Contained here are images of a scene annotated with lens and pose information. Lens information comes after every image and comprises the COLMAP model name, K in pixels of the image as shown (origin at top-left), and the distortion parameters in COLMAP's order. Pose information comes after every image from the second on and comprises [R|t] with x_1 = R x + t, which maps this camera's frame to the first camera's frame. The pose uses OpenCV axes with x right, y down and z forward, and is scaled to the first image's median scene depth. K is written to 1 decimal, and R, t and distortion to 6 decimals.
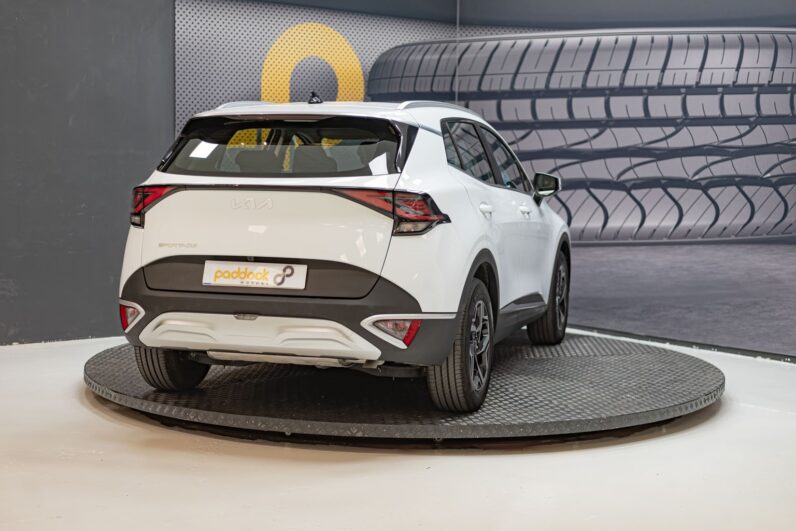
lens RADIAL K [[1228.1, 0, 398.0], [0, 1228.1, 265.5], [0, 0, 1]] dist [0.007431, -0.116977]
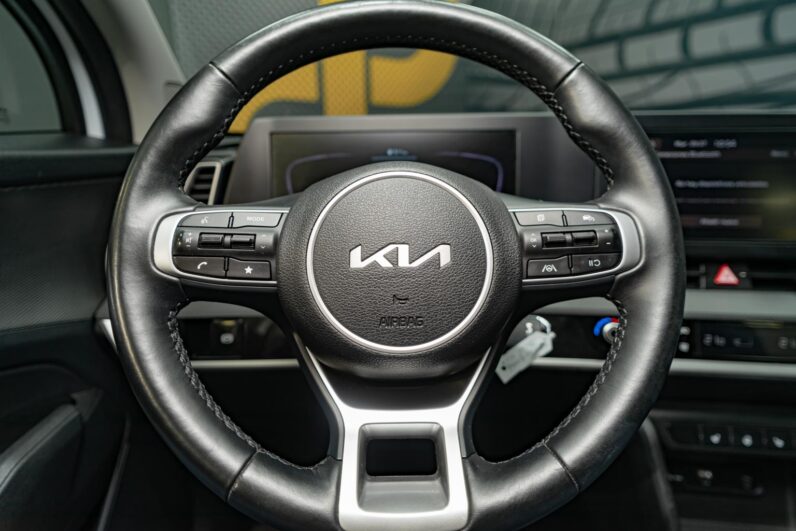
lens RADIAL K [[415.9, 0, 398.0], [0, 415.9, 265.5], [0, 0, 1]] dist [-0.003534, -0.000737]
pose [[0.994779, 0.005727, -0.101893, -0.043800], [0.013116, 0.982969, 0.183302, -0.047307], [0.101208, -0.183681, 0.977762, 0.800258]]
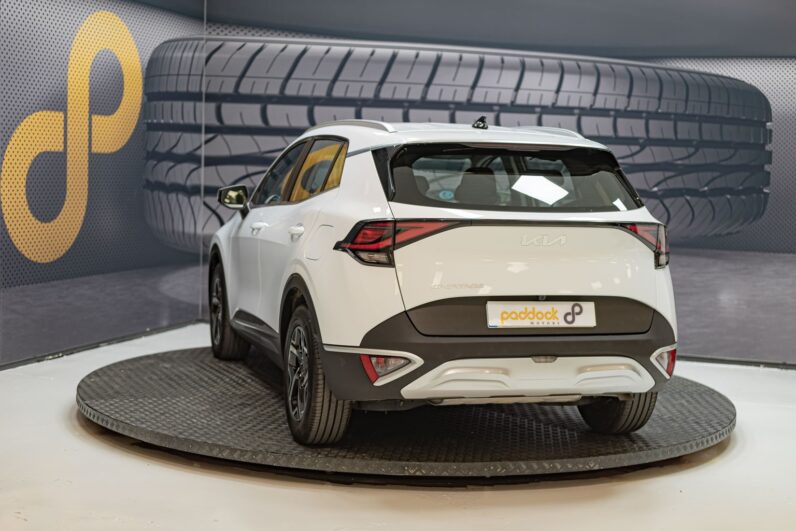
lens RADIAL K [[1228.1, 0, 398.0], [0, 1228.1, 265.5], [0, 0, 1]] dist [0.007431, -0.116977]
pose [[0.832293, -0.032407, 0.553387, -0.431122], [0.023664, 0.999457, 0.022939, -0.032118], [-0.553830, -0.005996, 0.832608, 0.157467]]
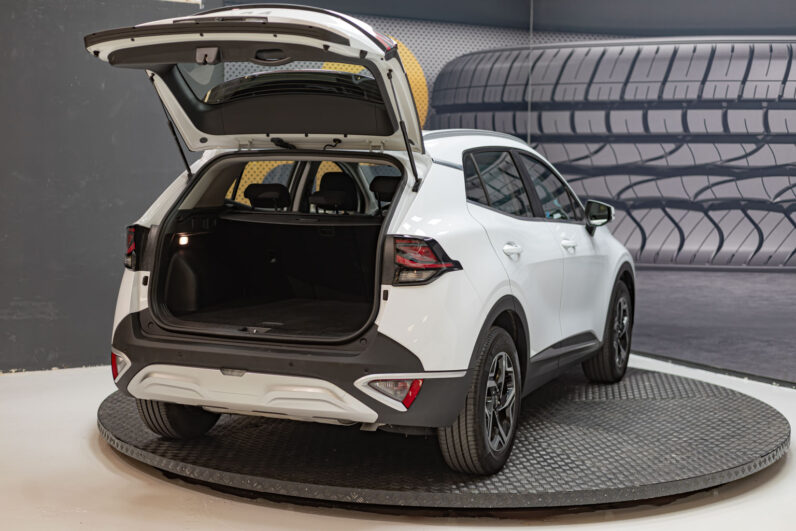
lens RADIAL K [[1228.0, 0, 398.0], [0, 1228.0, 265.5], [0, 0, 1]] dist [0.016023, -0.167039]
pose [[0.994911, 0.009903, -0.100274, 0.052308], [-0.009078, 0.999921, 0.008680, -0.027427], [0.100352, -0.007725, 0.994922, 0.058186]]
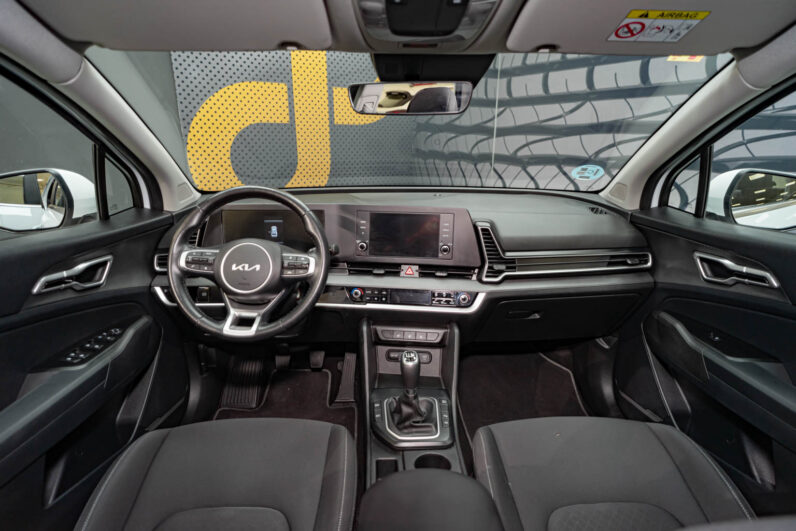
lens RADIAL K [[405.6, 0, 398.9], [0, 405.6, 267.0], [0, 0, 1]] dist [-0.002813, -0.001380]
pose [[0.995448, 0.020516, -0.093075, -0.003307], [0.000917, 0.974451, 0.224600, -0.063707], [0.095305, -0.223663, 0.969996, 0.739886]]
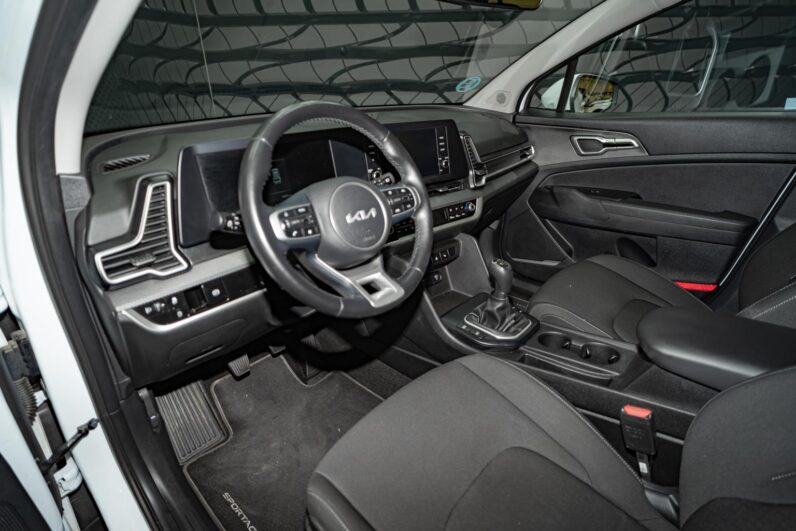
lens RADIAL K [[405.6, 0, 398.9], [0, 405.6, 267.0], [0, 0, 1]] dist [-0.002813, -0.001380]
pose [[0.762275, -0.290857, 0.578220, -0.082565], [0.061815, 0.921976, 0.382281, -0.060398], [-0.644294, -0.255661, 0.720779, 0.771261]]
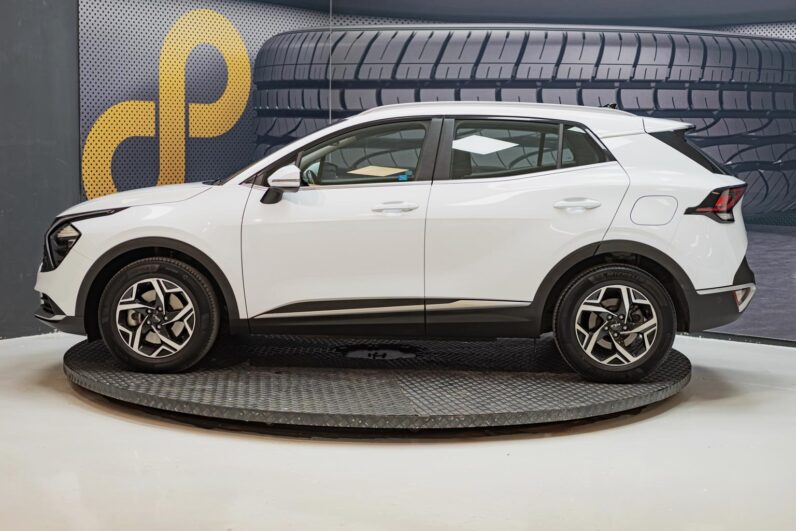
lens RADIAL K [[1228.0, 0, 398.0], [0, 1228.0, 265.5], [0, 0, 1]] dist [0.016023, -0.167039]
pose [[0.967718, -0.025334, 0.250757, -0.188993], [0.020367, 0.999542, 0.022382, -0.012503], [-0.251209, -0.016552, 0.967791, 0.006834]]
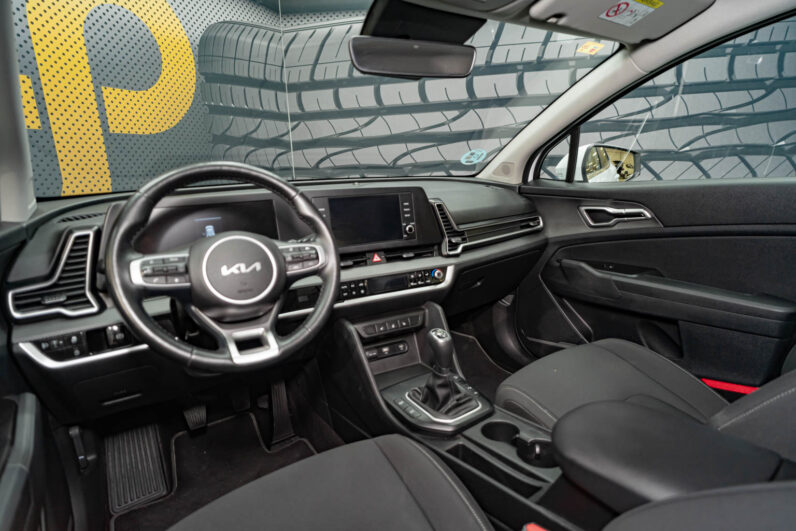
lens RADIAL K [[405.6, 0, 398.9], [0, 405.6, 267.0], [0, 0, 1]] dist [-0.002813, -0.001380]
pose [[0.887180, -0.146550, 0.437533, -0.052480], [0.068367, 0.979506, 0.189455, -0.054259], [-0.456331, -0.138168, 0.879017, 0.754588]]
